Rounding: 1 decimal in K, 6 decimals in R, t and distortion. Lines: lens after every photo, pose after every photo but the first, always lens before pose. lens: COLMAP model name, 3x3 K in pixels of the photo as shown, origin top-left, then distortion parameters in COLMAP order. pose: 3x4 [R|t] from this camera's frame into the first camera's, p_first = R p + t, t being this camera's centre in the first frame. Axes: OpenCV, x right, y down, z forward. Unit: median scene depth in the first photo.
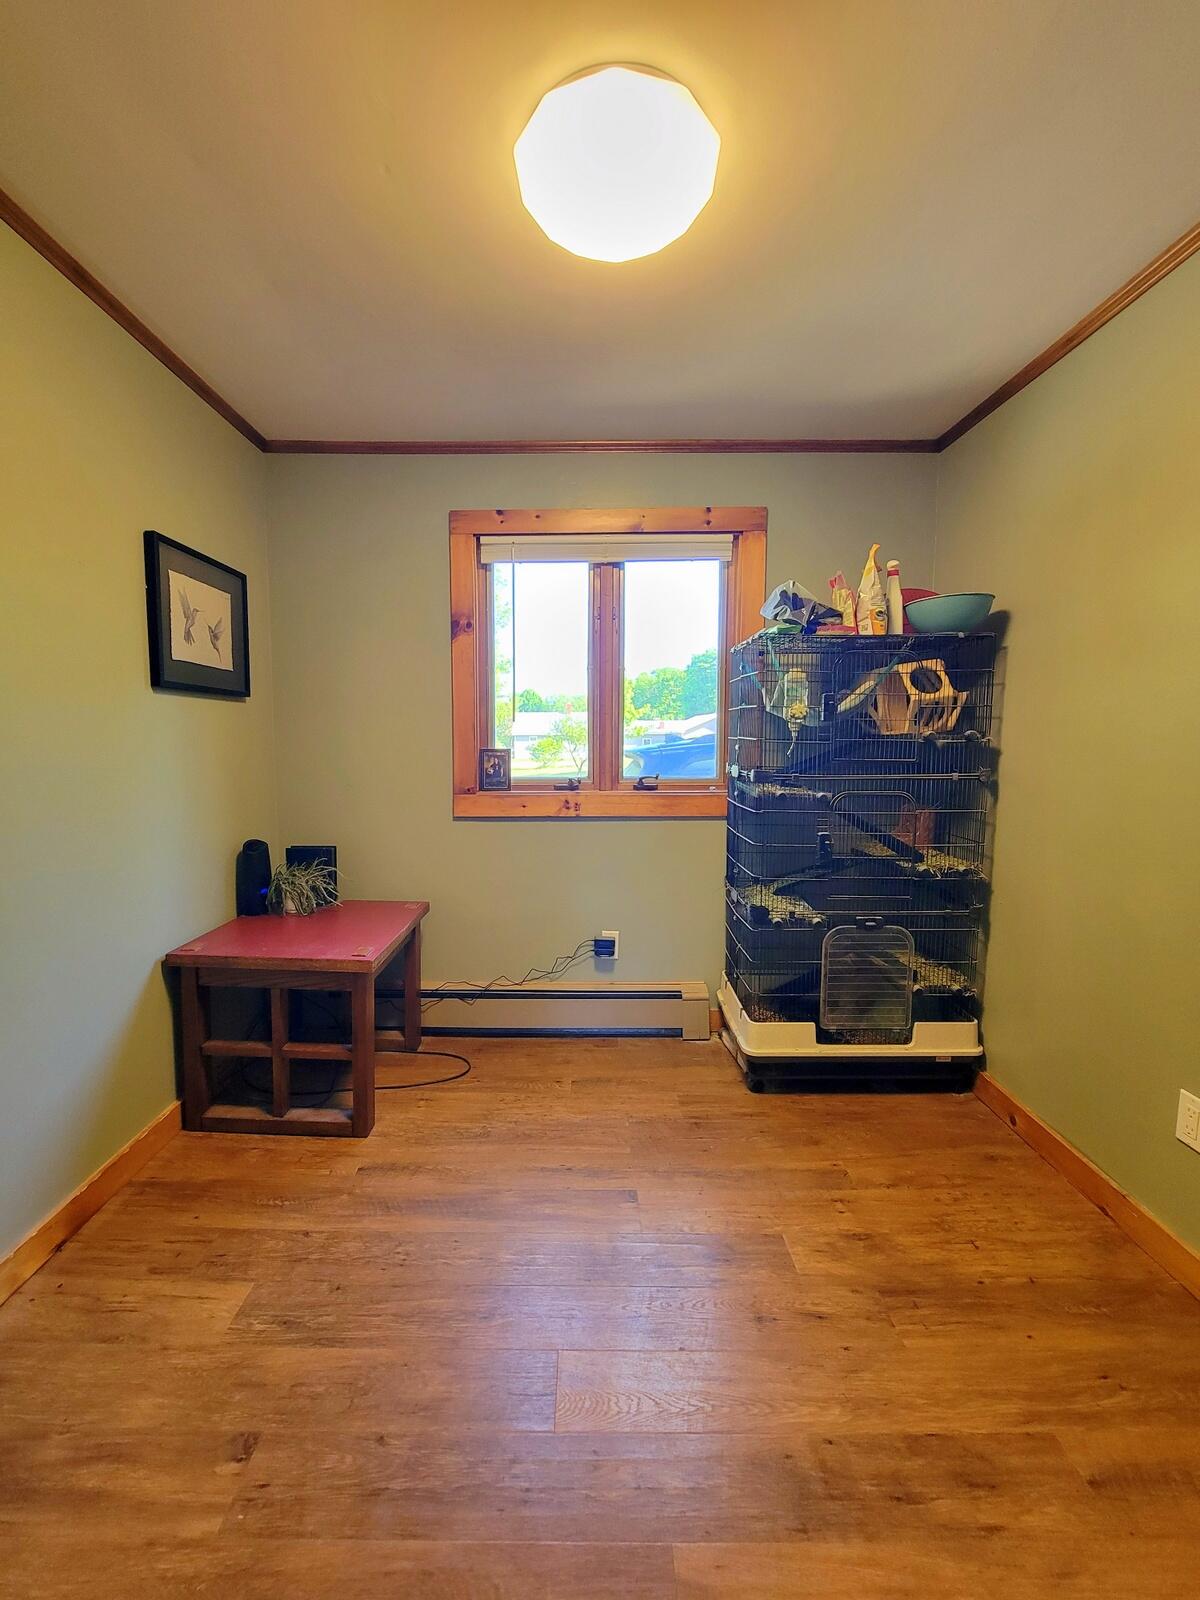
lens RADIAL K [[651.9, 0, 598.4], [0, 651.9, 793.6], [0, 0, 1]] dist [0.000486, 0.000797]
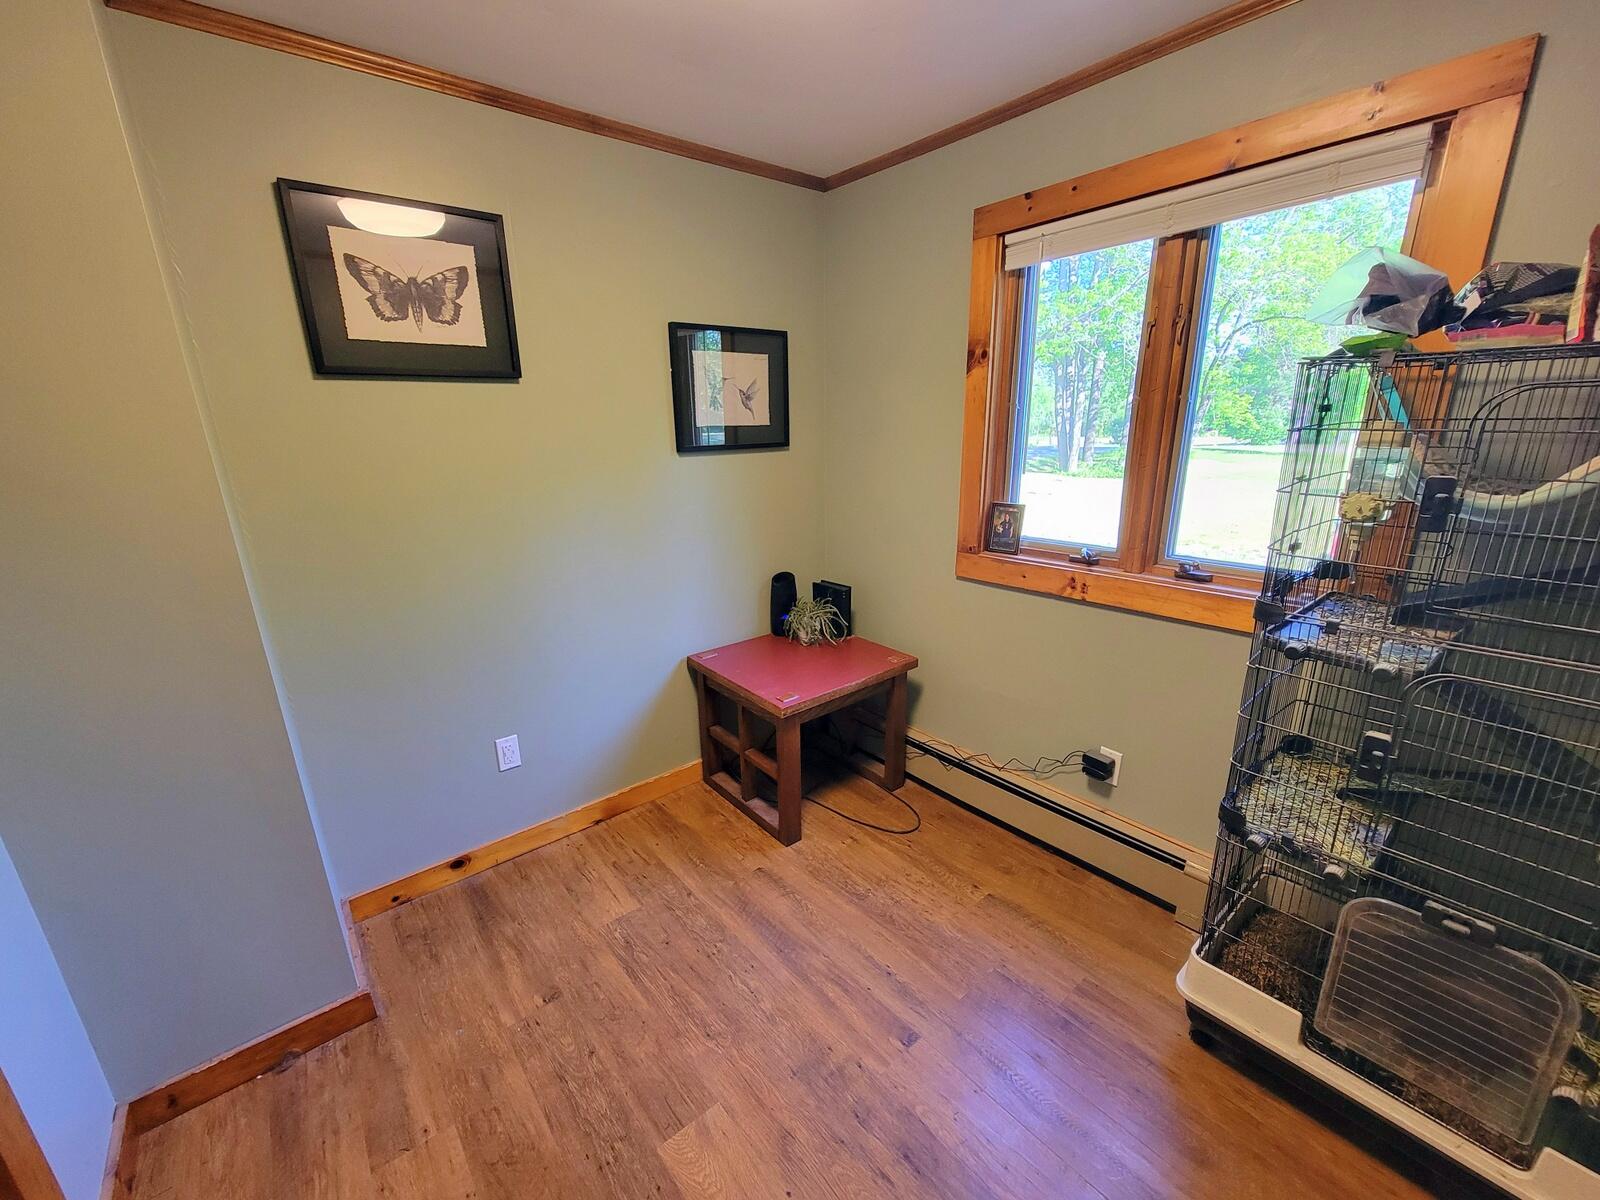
lens RADIAL K [[662.7, 0, 800.8], [0, 662.7, 618.8], [0, 0, 1]] dist [-0.001203, 0.000178]
pose [[0.638110, 0.208650, -0.741135, 0.408297], [-0.044542, 0.970973, 0.235006, -0.136277], [0.768656, -0.116948, 0.628881, 0.280272]]
